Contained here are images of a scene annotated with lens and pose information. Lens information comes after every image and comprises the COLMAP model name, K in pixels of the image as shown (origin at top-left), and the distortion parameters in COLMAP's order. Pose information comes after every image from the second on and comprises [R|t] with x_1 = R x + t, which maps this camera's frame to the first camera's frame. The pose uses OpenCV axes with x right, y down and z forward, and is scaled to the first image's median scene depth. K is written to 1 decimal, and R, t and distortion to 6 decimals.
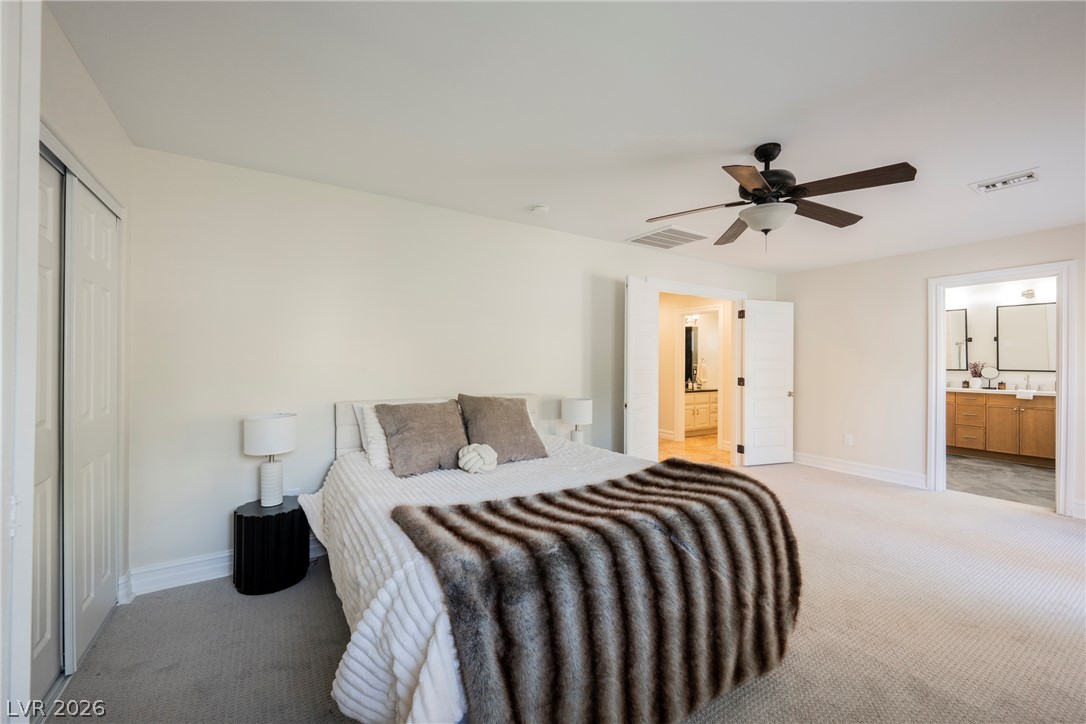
lens RADIAL K [[424.8, 0, 551.9], [0, 424.8, 364.5], [0, 0, 1]] dist [-0.003438, 0.000753]
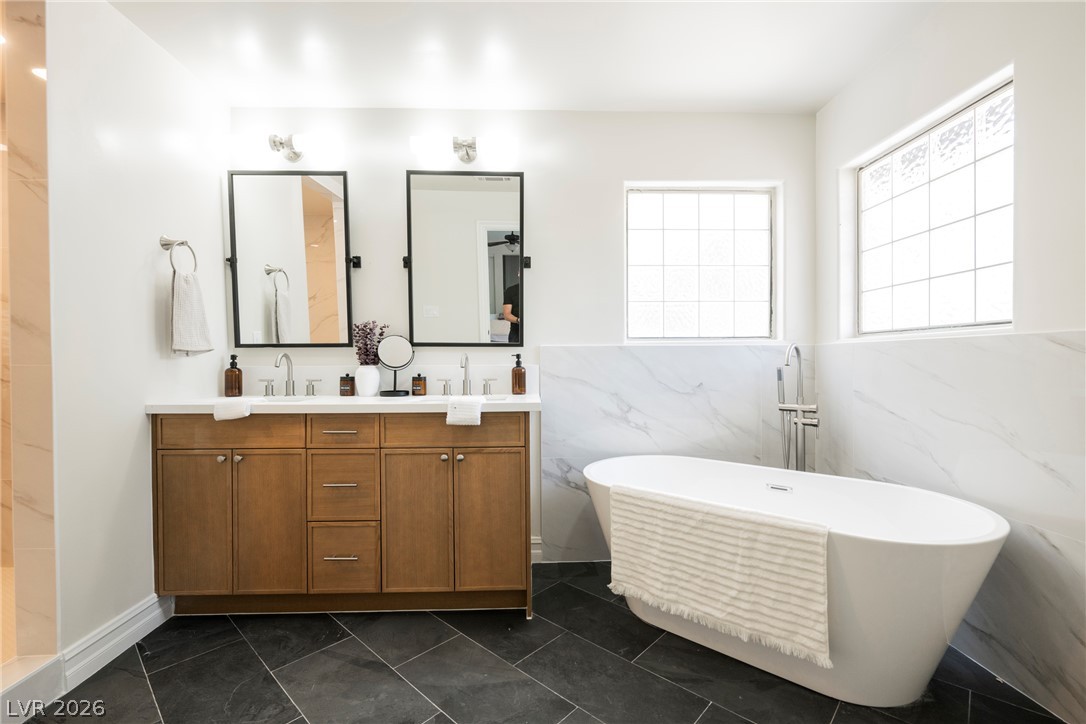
lens RADIAL K [[485.7, 0, 544.3], [0, 485.7, 364.4], [0, 0, 1]] dist [-0.001847, 0.000369]
pose [[0.504997, -0.012360, 0.863032, 0.738605], [0.007583, 0.999922, 0.009883, 0.027702], [-0.863088, 0.001554, 0.505052, 0.678468]]
